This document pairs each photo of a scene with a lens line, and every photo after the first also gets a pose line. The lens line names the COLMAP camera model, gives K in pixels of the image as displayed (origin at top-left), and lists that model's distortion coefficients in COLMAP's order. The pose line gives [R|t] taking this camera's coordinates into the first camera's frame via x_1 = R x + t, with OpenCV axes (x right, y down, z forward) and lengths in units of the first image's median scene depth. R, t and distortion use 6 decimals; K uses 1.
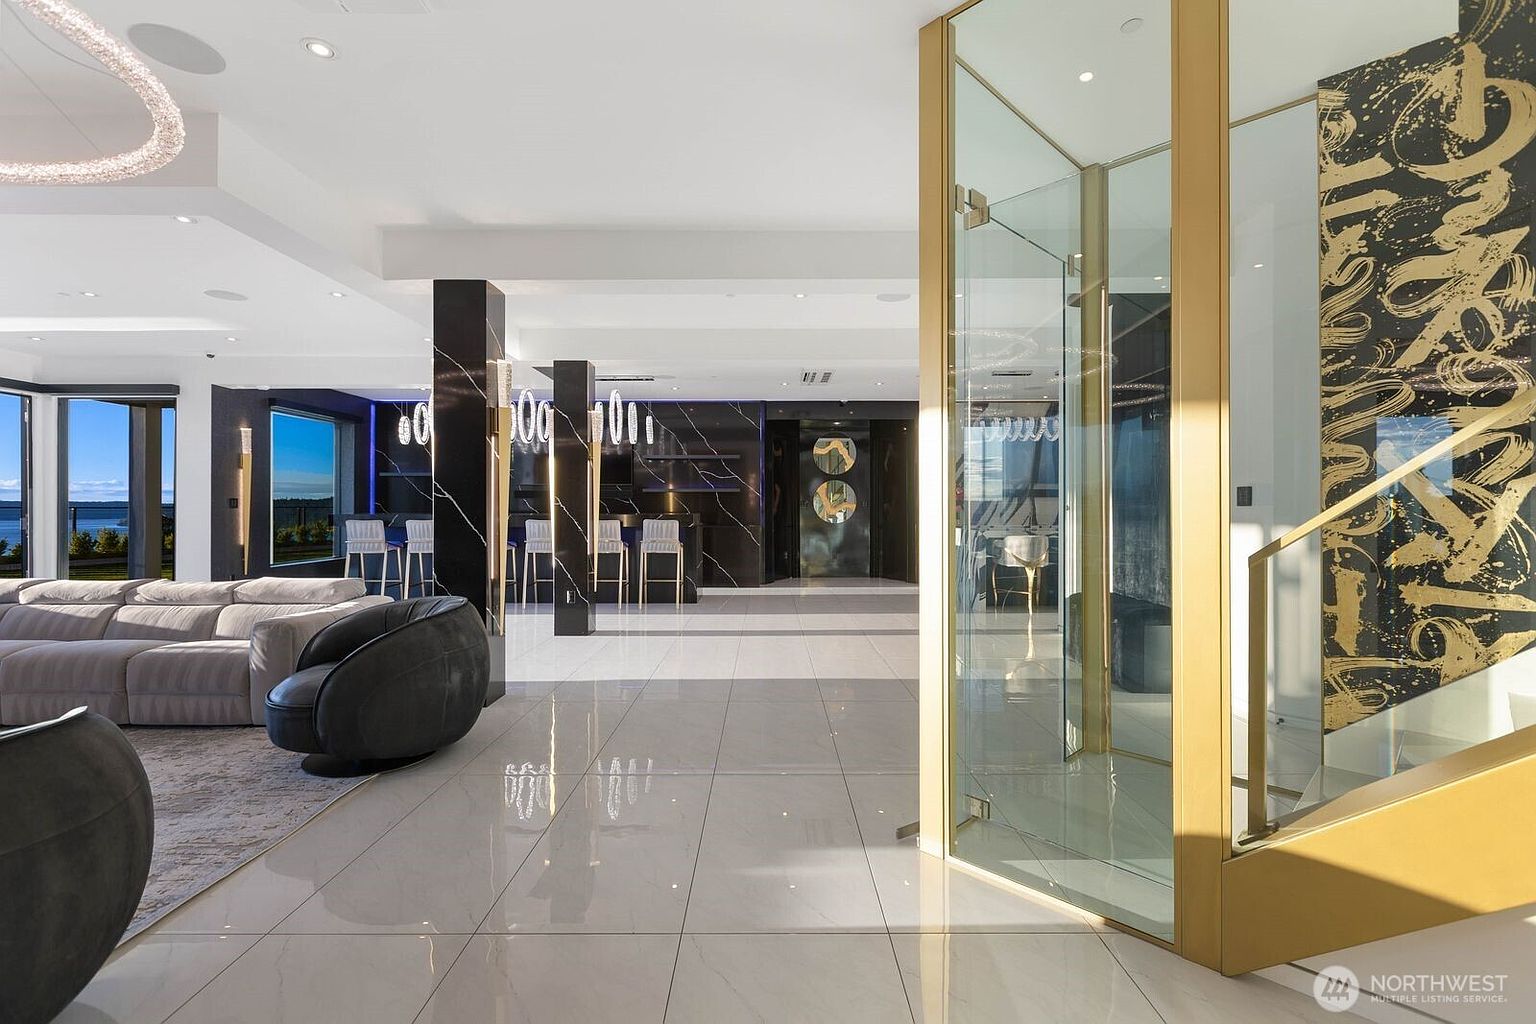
lens RADIAL K [[693.2, 0, 768.0], [0, 693.2, 512.0], [0, 0, 1]] dist [0.000172, -0.000384]
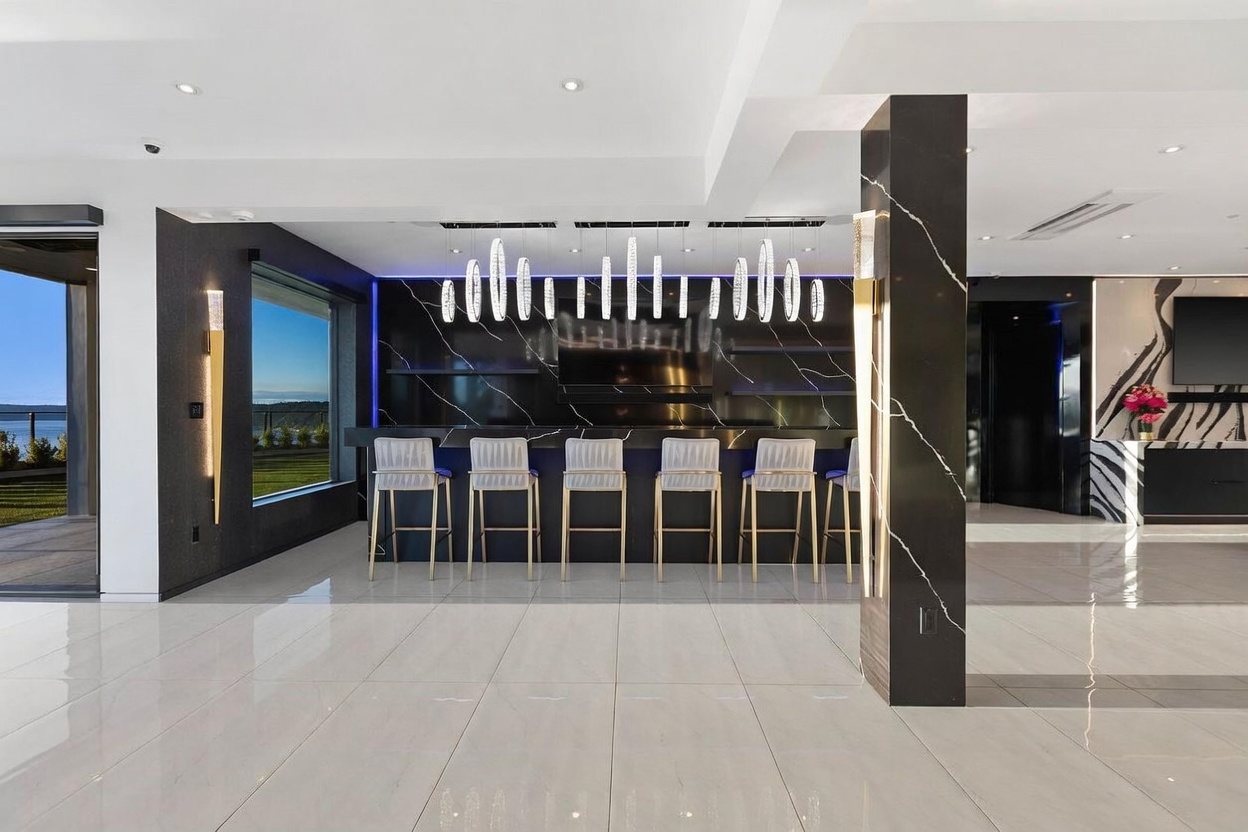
lens RADIAL K [[563.2, 0, 624.0], [0, 563.2, 416.0], [0, 0, 1]] dist [0.000172, -0.000384]
pose [[0.999906, 0.000890, -0.013672, -0.377127], [-0.000840, 0.999993, 0.003639, -0.009739], [0.013675, -0.003628, 0.999900, 0.496451]]
